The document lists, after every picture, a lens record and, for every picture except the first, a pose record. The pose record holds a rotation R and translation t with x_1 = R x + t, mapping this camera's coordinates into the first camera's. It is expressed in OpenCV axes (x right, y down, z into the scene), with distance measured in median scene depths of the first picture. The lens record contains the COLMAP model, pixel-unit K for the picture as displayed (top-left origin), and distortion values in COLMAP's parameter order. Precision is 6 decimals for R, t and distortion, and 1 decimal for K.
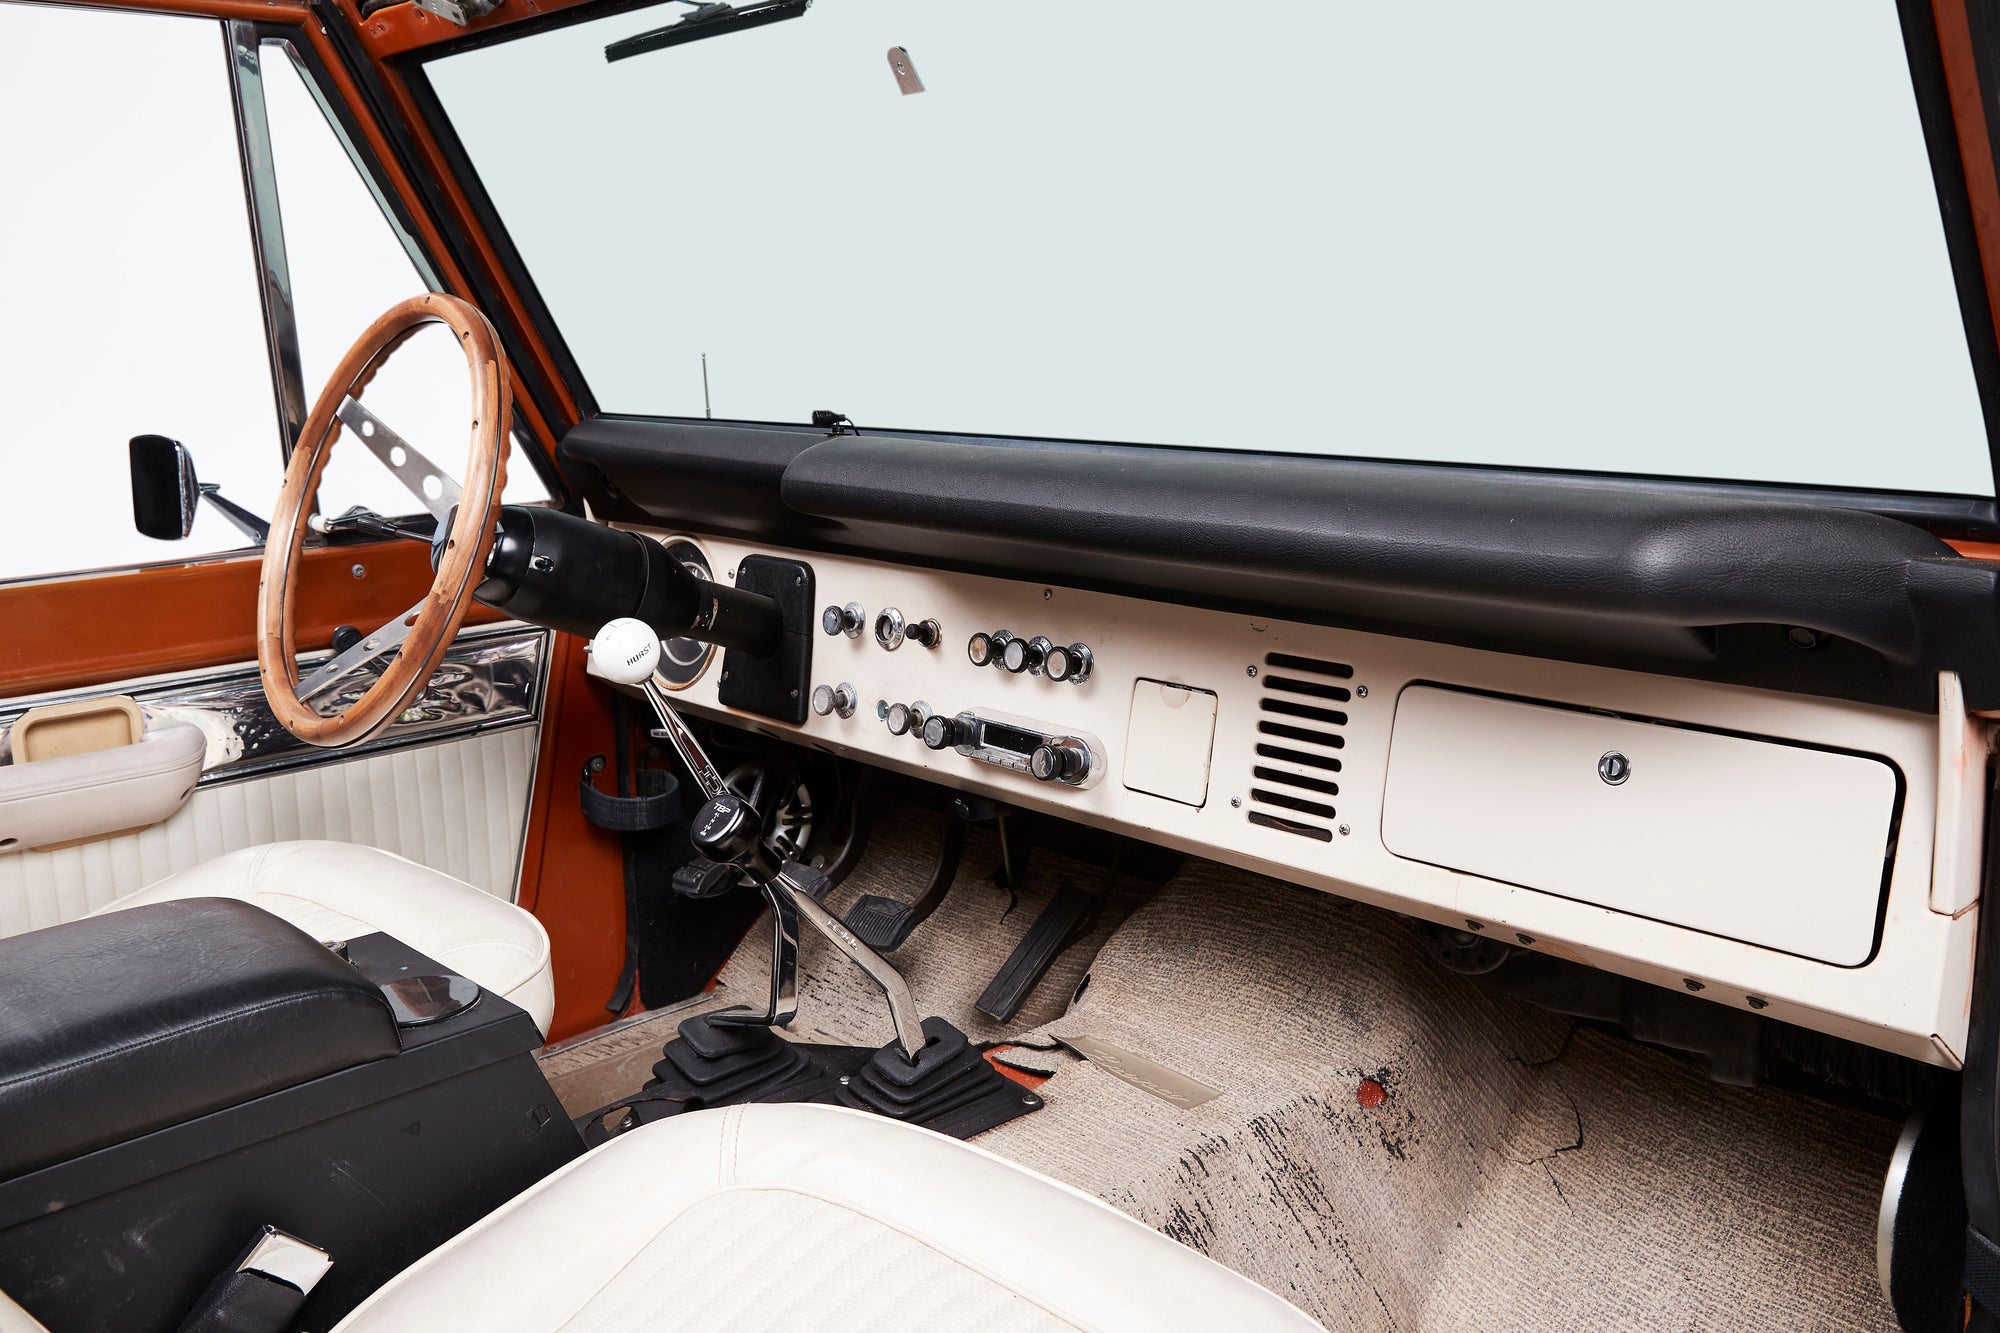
lens RADIAL K [[1786.2, 0, 1000.0], [0, 1786.2, 666.5], [0, 0, 1]] dist [-0.024281, 0.011226]
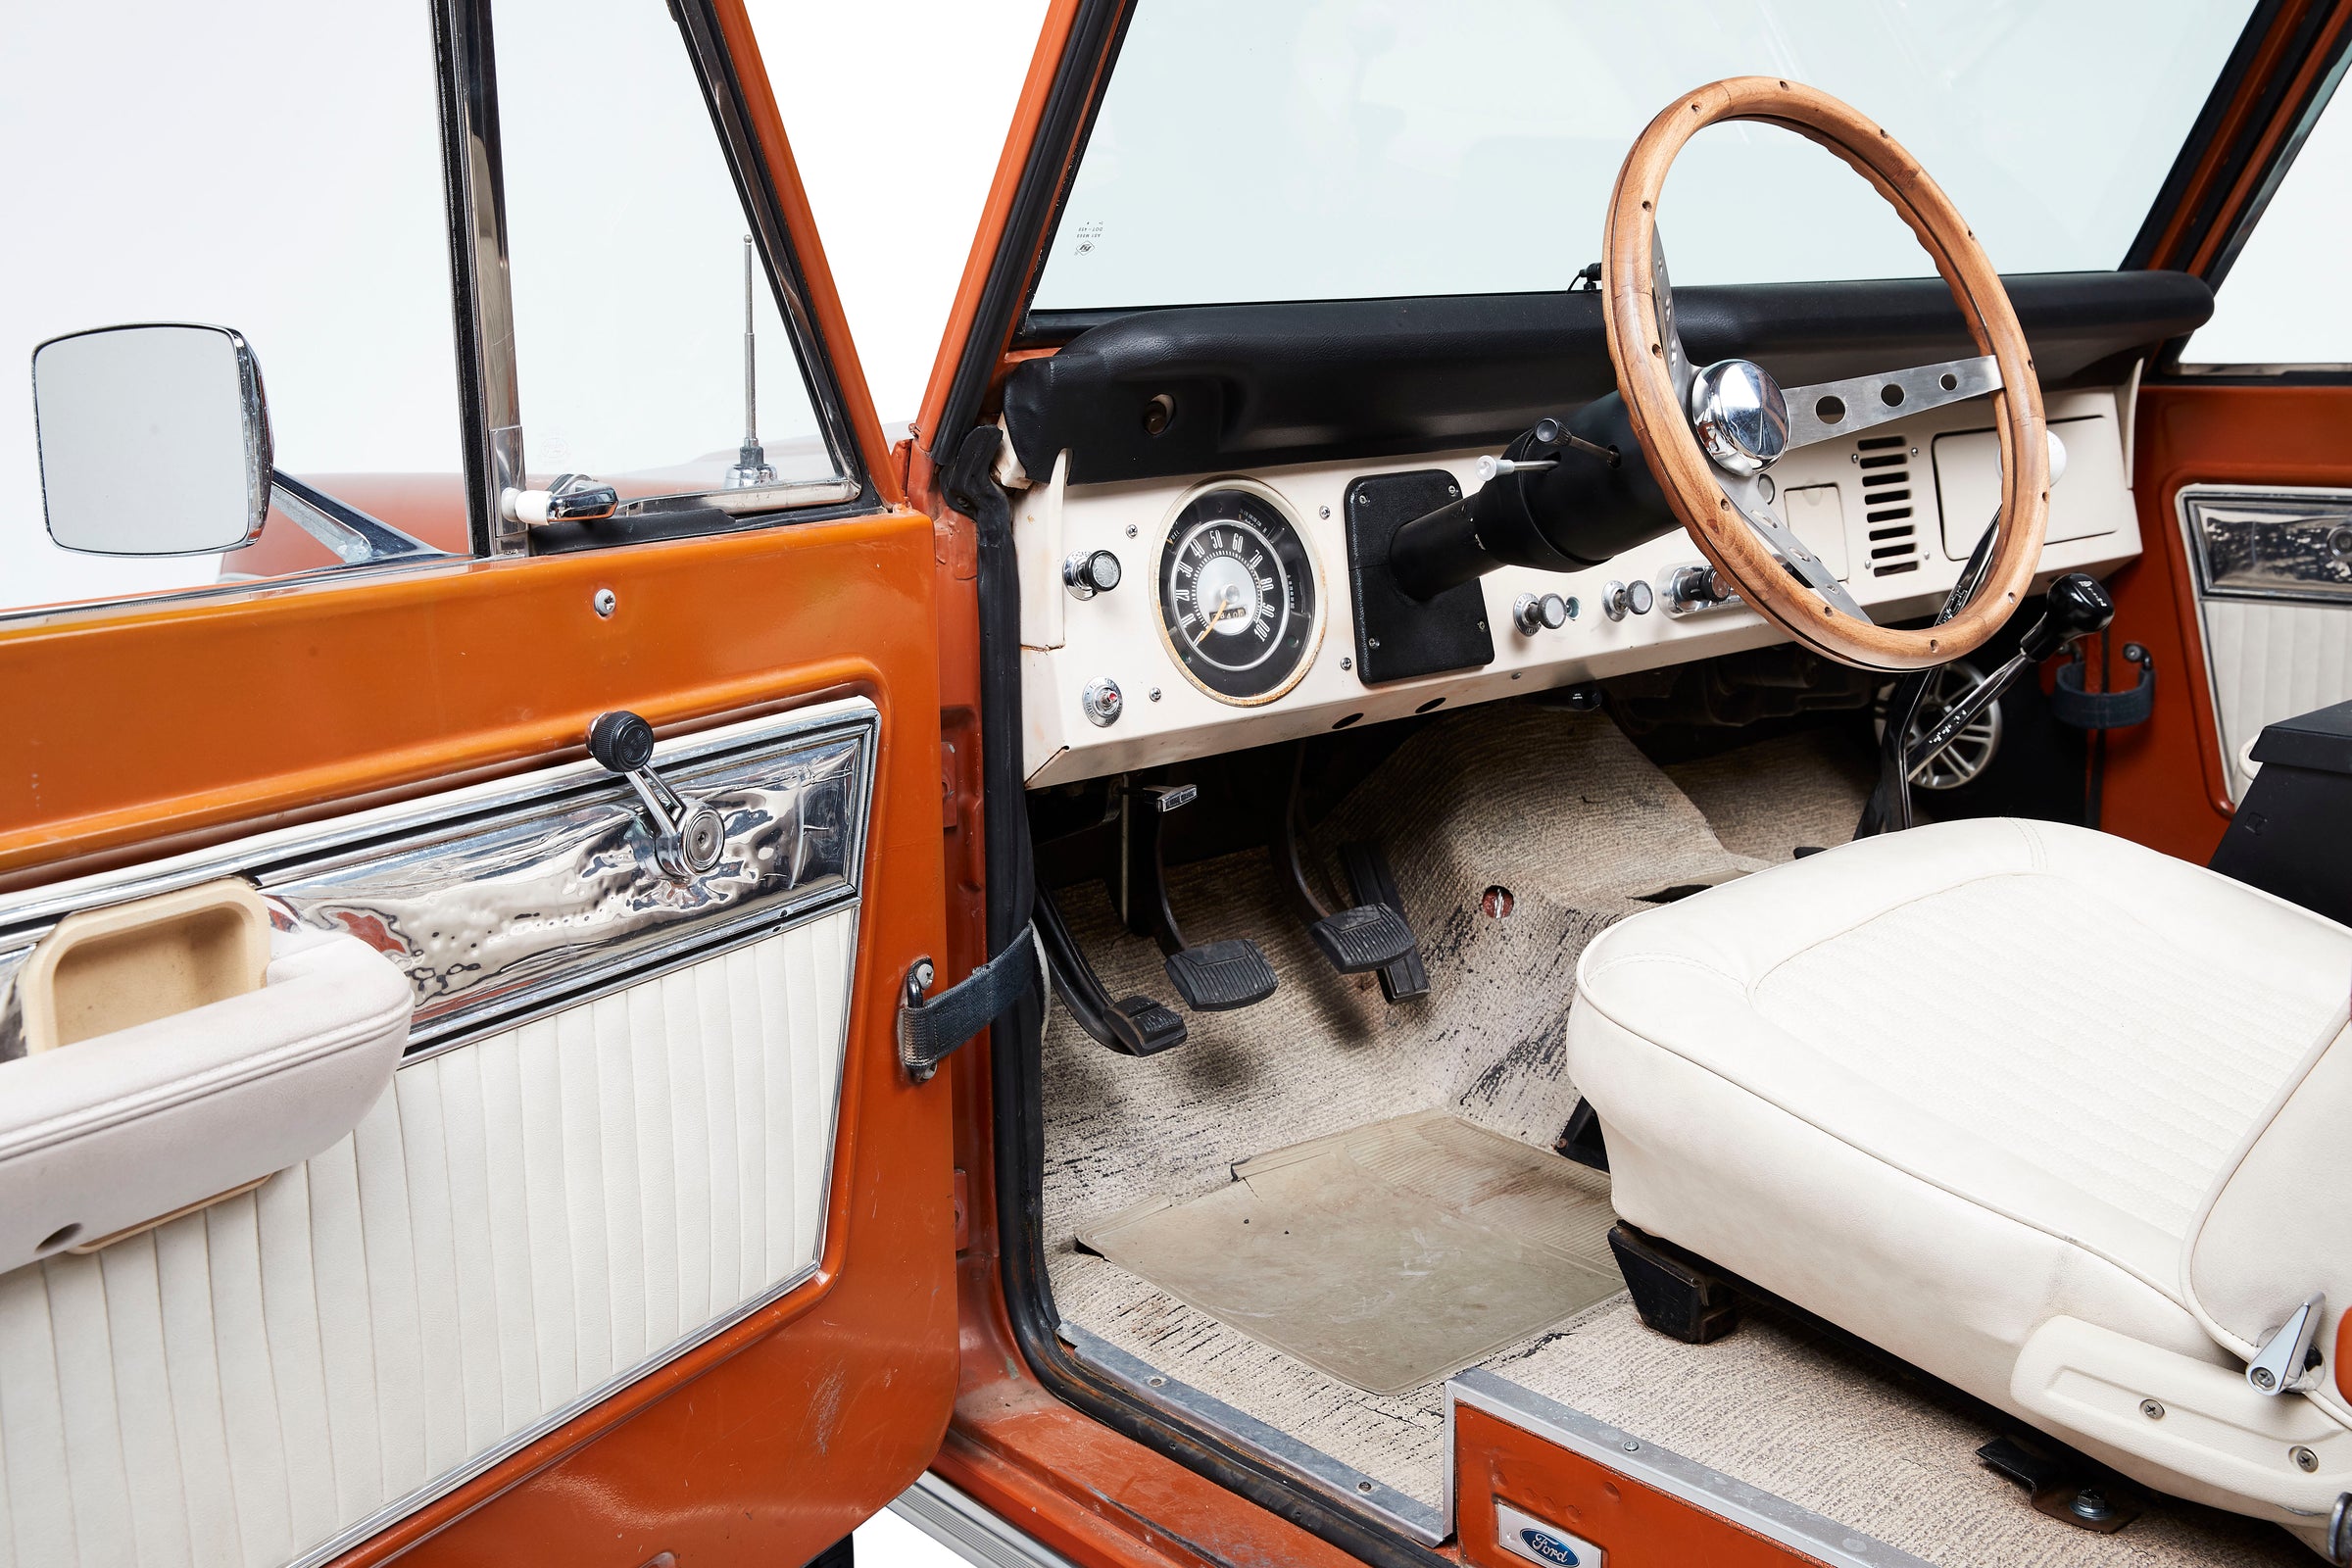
lens RADIAL K [[2313.9, 0, 1176.0], [0, 2313.9, 784.0], [0, 0, 1]] dist [-0.001767, 0.033238]
pose [[0.054692, -0.185381, 0.981144, -1.253871], [0.238844, 0.956518, 0.167414, -0.135796], [-0.969517, 0.225184, 0.096591, 1.121527]]
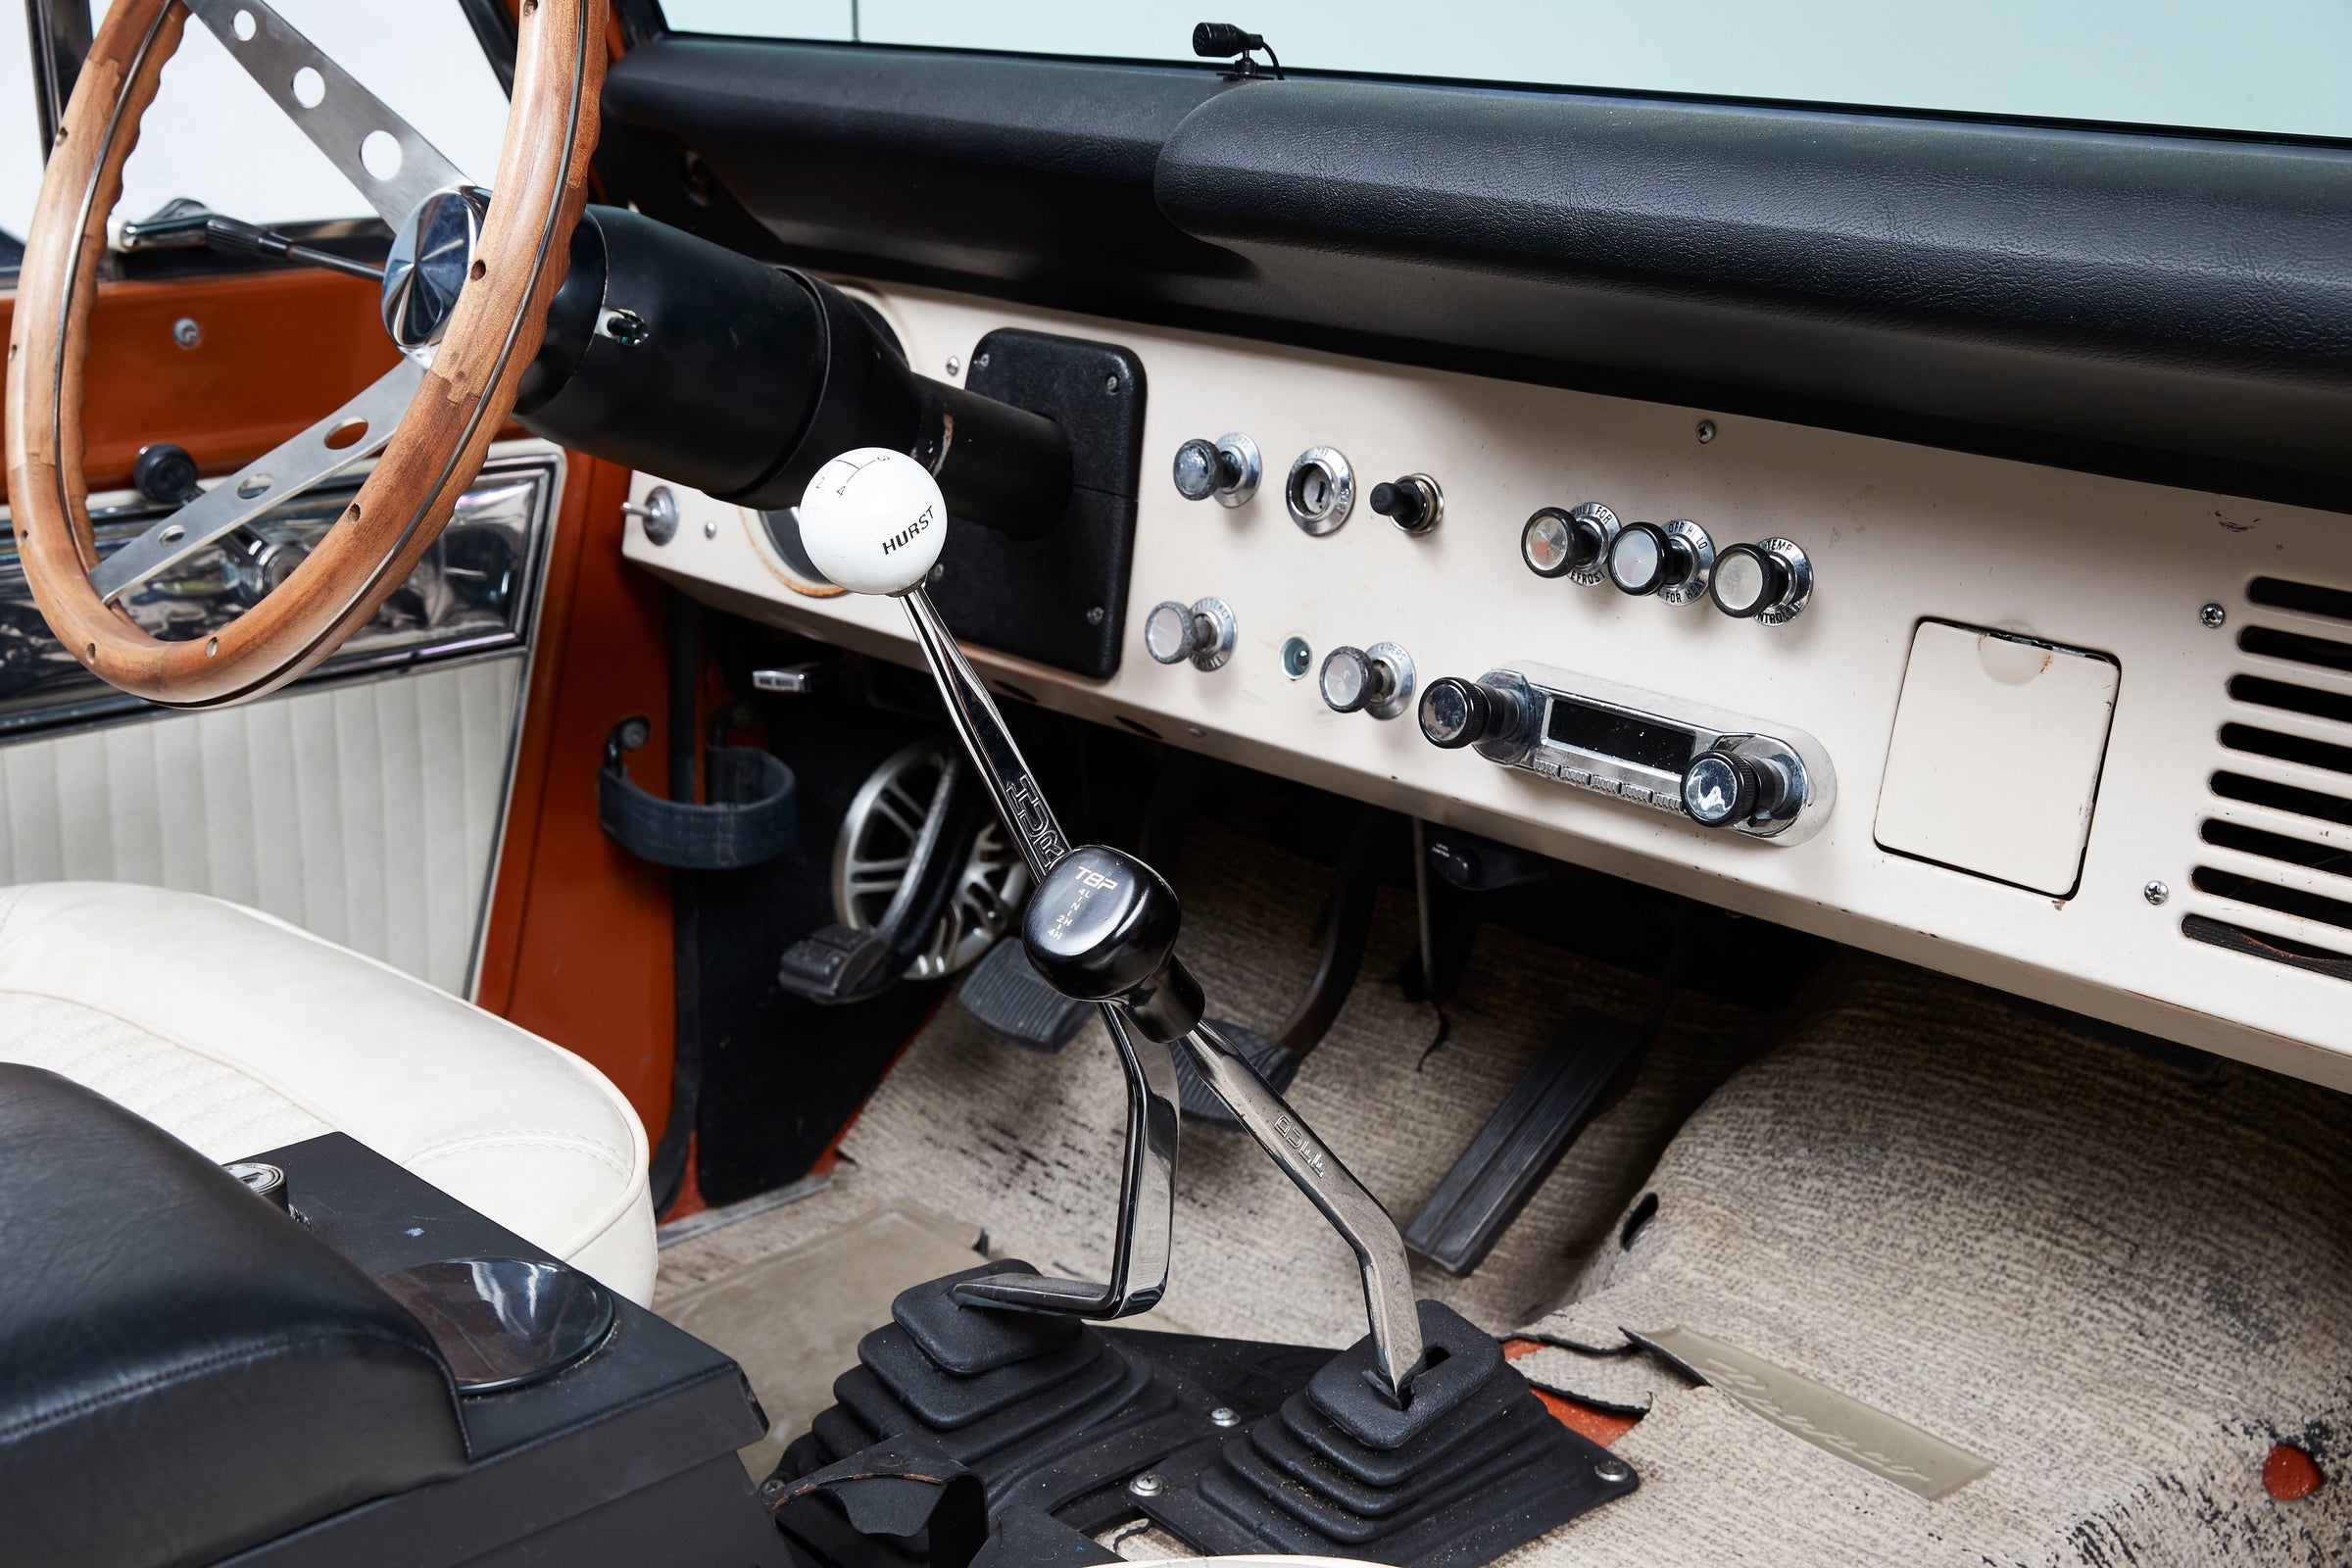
lens RADIAL K [[2953.8, 0, 1176.0], [0, 2953.8, 784.0], [0, 0, 1]] dist [-0.030148, -0.007939]
pose [[0.998951, 0.033341, 0.031405, -0.124731], [-0.035691, 0.996353, 0.077503, -0.002620], [-0.028706, -0.078543, 0.996497, 0.199561]]
